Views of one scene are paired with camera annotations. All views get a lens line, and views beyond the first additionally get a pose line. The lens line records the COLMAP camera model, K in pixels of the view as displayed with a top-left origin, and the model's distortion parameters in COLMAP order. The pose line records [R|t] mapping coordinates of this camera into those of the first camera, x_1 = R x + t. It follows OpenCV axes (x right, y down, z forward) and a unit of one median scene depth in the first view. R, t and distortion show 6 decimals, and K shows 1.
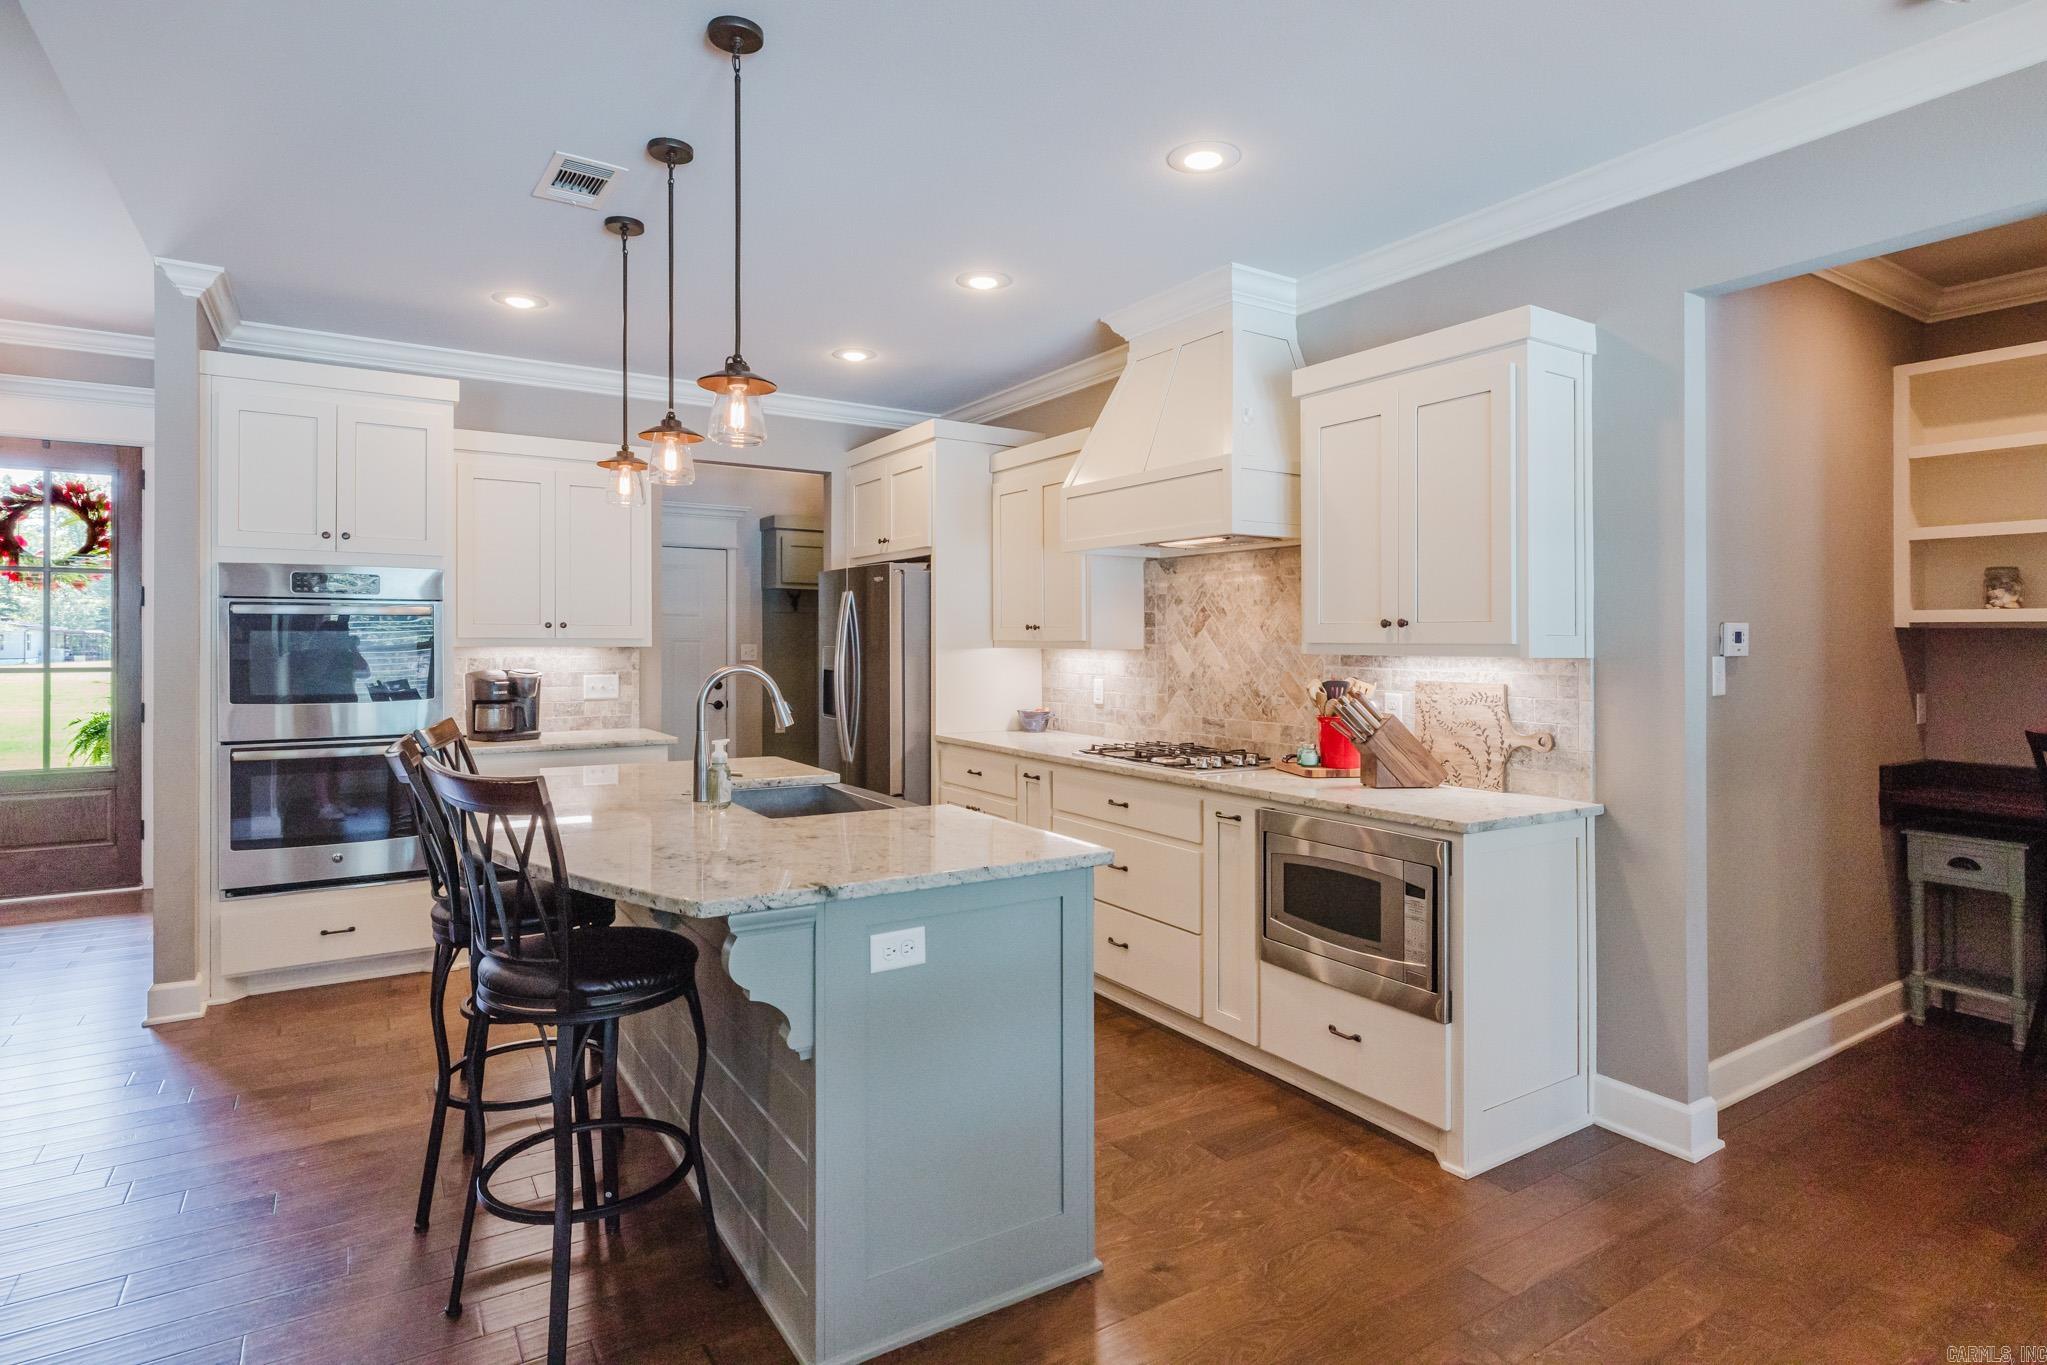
lens RADIAL K [[1045.8, 0, 1034.2], [0, 1045.8, 622.7], [0, 0, 1]] dist [-0.000842, -0.002083]
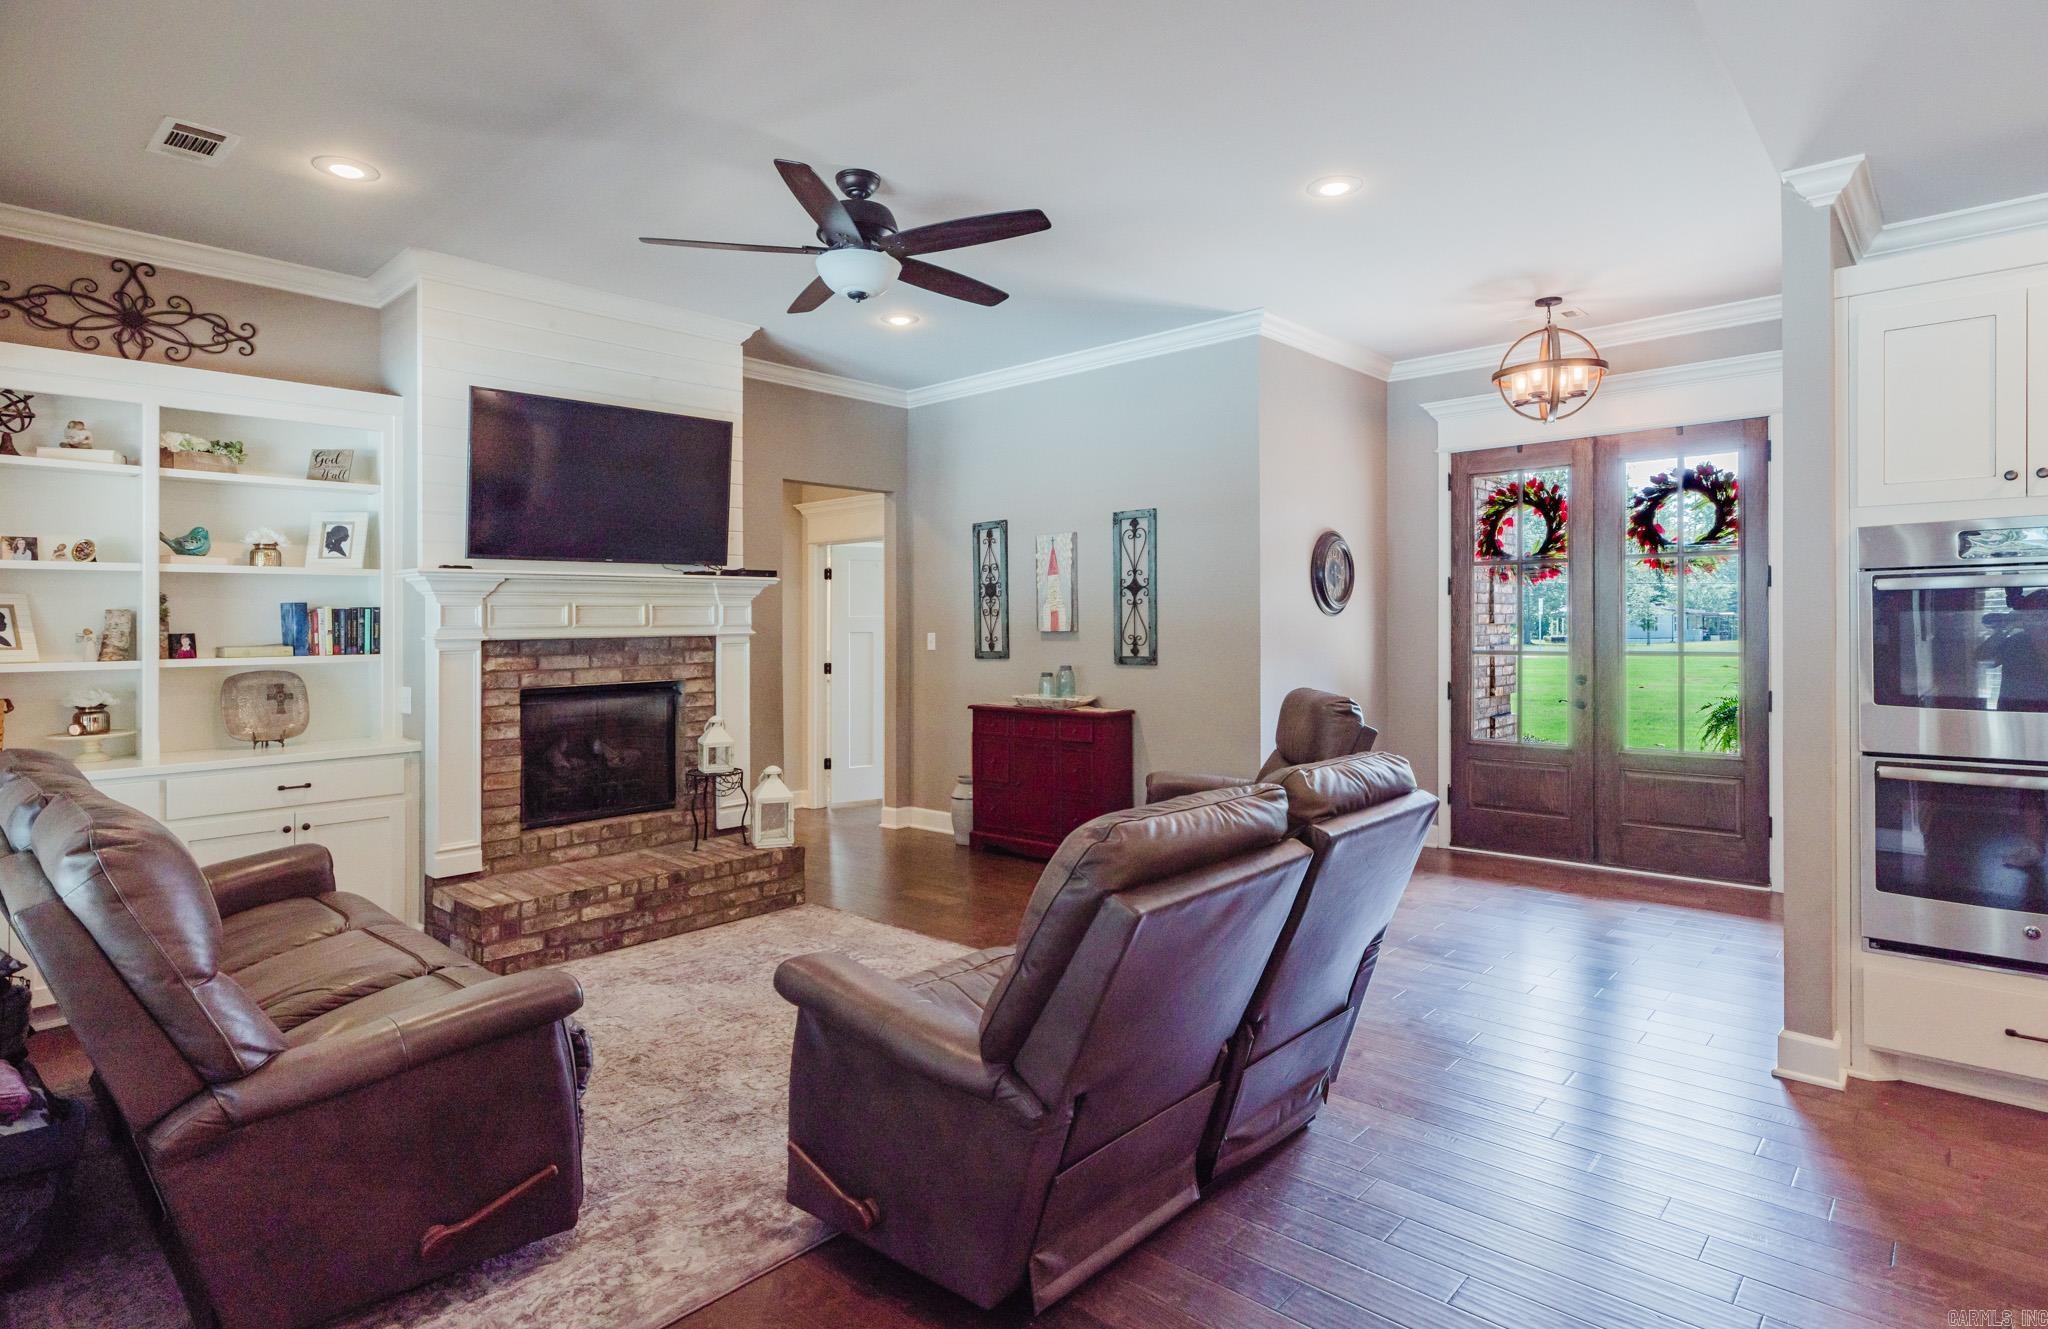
lens RADIAL K [[1058.3, 0, 1022.1], [0, 1058.3, 650.9], [0, 0, 1]] dist [0.000097, 0.000874]
pose [[0.247667, 0.020424, -0.968630, -0.135213], [0.024308, 0.999332, 0.027286, -0.000568], [0.968540, -0.030304, 0.247005, 0.156046]]
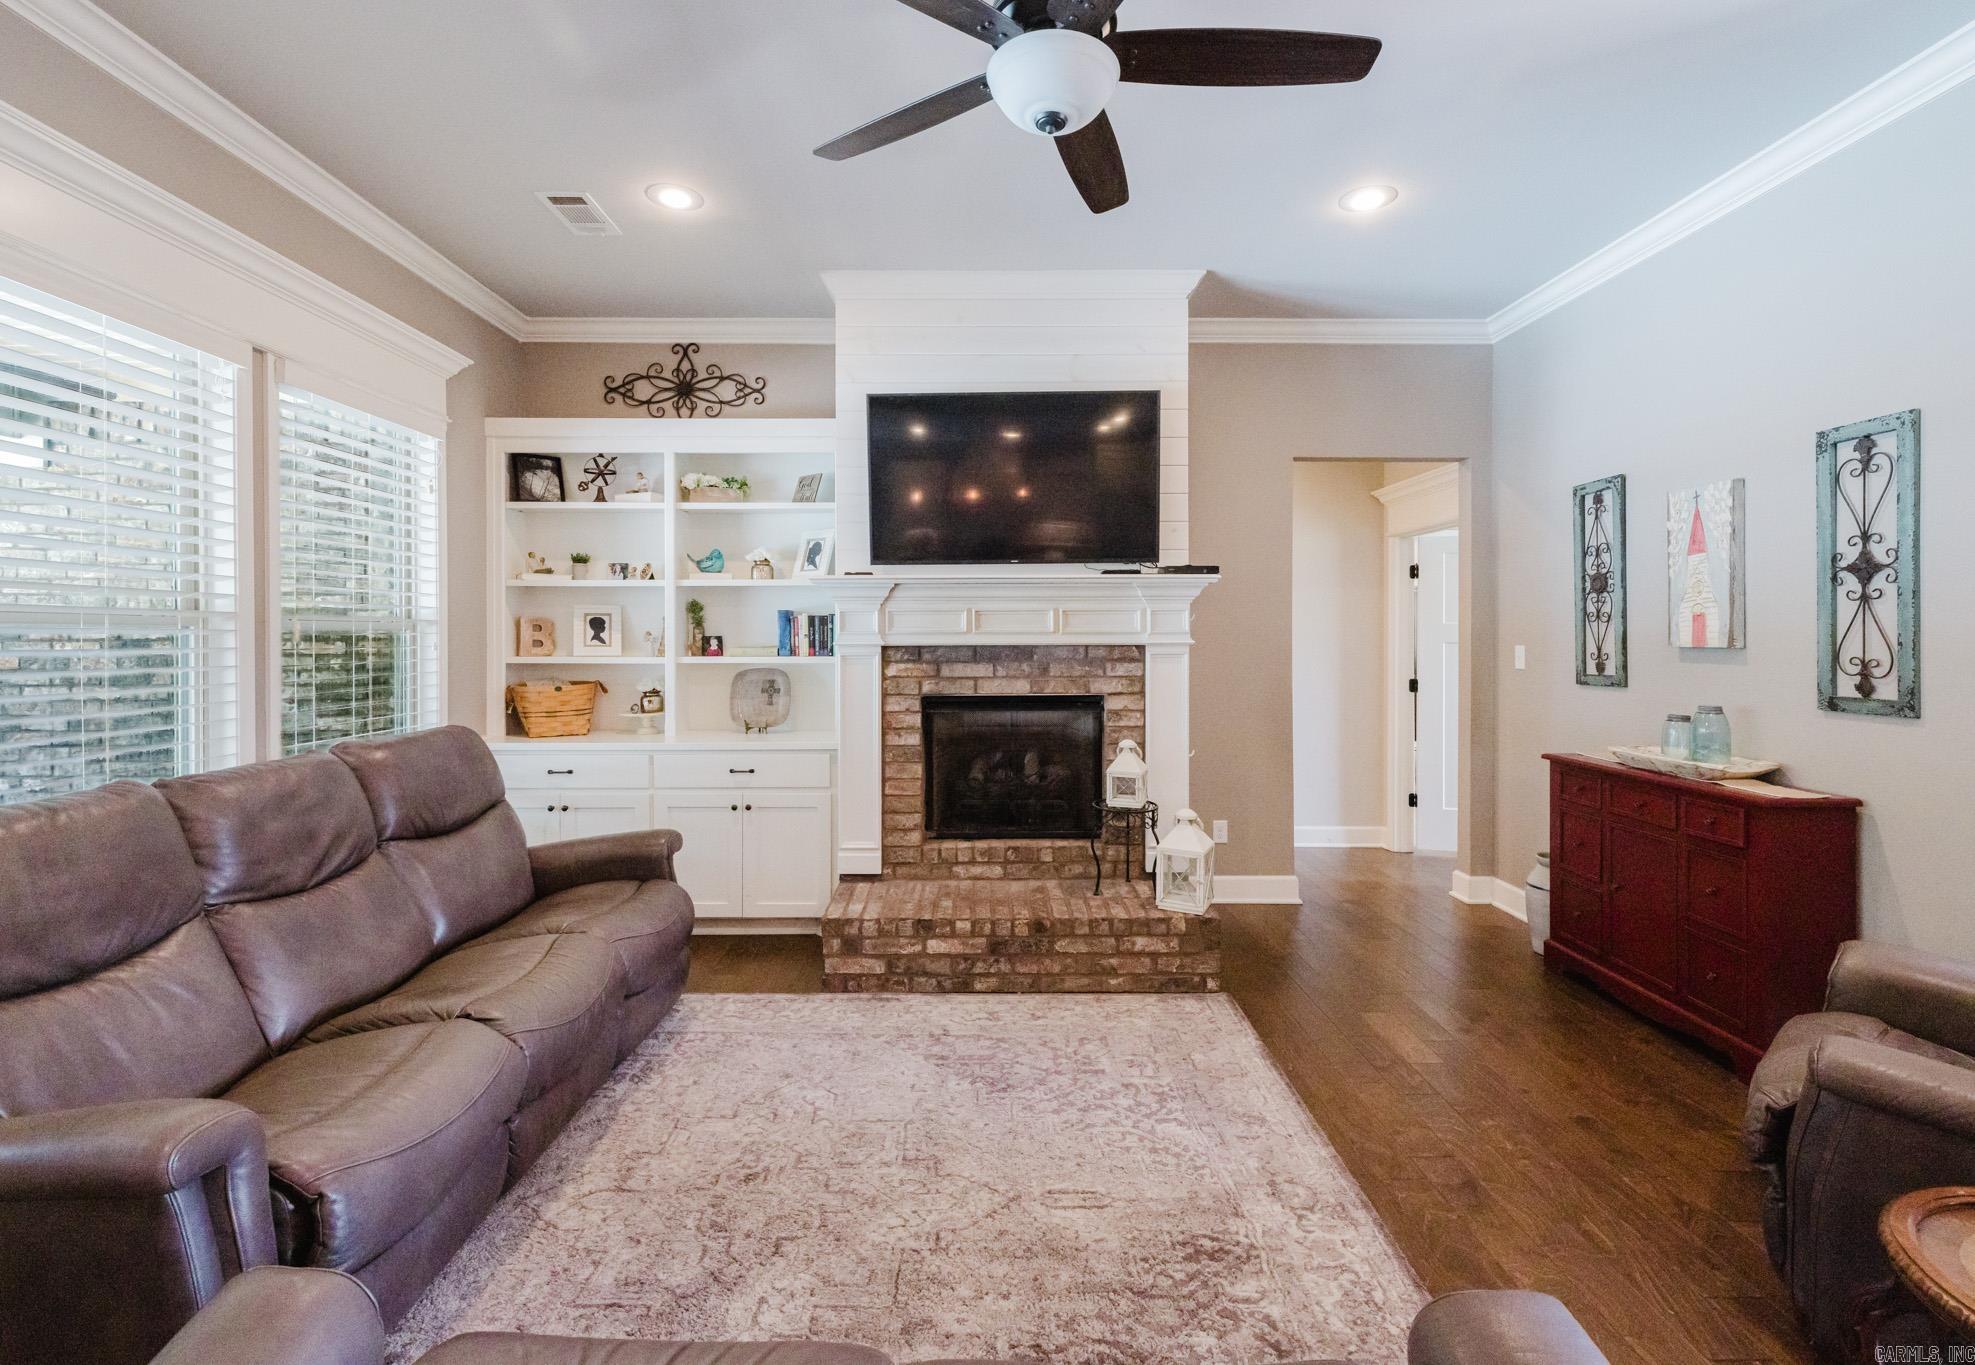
lens RADIAL K [[899.9, 0, 979.2], [0, 899.9, 633.8], [0, 0, 1]] dist [0.007336, 0.000611]
pose [[-0.543975, -0.001001, -0.839101, -0.588310], [0.011878, 0.999890, -0.008893, 0.001932], [0.839017, -0.014804, -0.543903, 0.473617]]
